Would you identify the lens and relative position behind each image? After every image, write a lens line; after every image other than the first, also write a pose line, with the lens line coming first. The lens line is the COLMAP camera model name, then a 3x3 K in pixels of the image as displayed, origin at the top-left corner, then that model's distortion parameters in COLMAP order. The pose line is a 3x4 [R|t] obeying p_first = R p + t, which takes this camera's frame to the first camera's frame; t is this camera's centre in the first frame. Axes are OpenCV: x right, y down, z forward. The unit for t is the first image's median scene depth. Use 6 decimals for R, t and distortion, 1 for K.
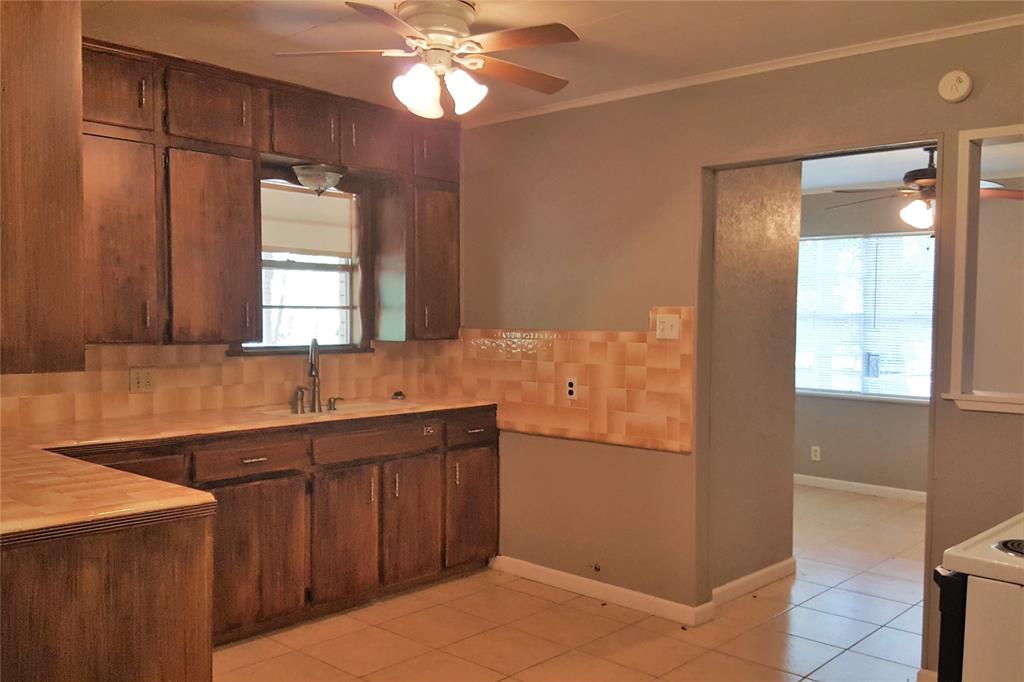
lens RADIAL K [[884.3, 0, 504.8], [0, 884.3, 356.2], [0, 0, 1]] dist [0.173132, -0.373405]
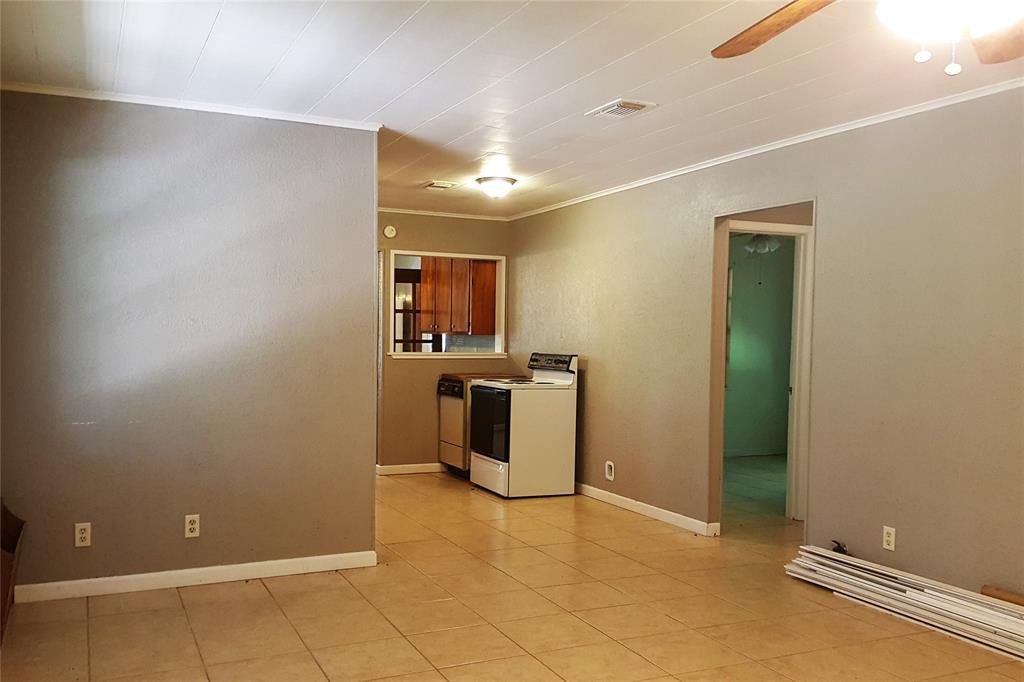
lens RADIAL K [[884.3, 0, 504.8], [0, 884.3, 356.2], [0, 0, 1]] dist [0.173132, -0.373405]
pose [[0.367265, -0.027711, 0.929703, -1.336957], [0.032289, 0.999333, 0.017031, 0.014889], [-0.929556, 0.023764, 0.367915, -0.171010]]
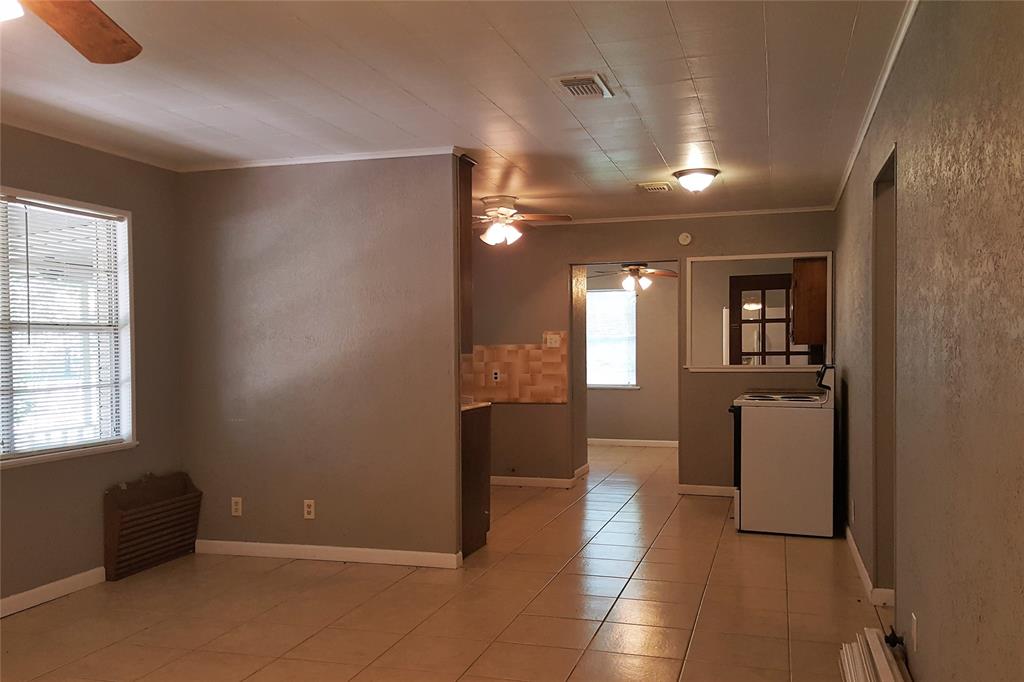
lens RADIAL K [[884.3, 0, 504.8], [0, 884.3, 356.2], [0, 0, 1]] dist [0.173132, -0.373405]
pose [[0.895626, -0.019324, 0.444388, -0.780735], [0.035521, 0.998972, -0.028149, 0.051605], [-0.443388, 0.040997, 0.895392, -0.716587]]
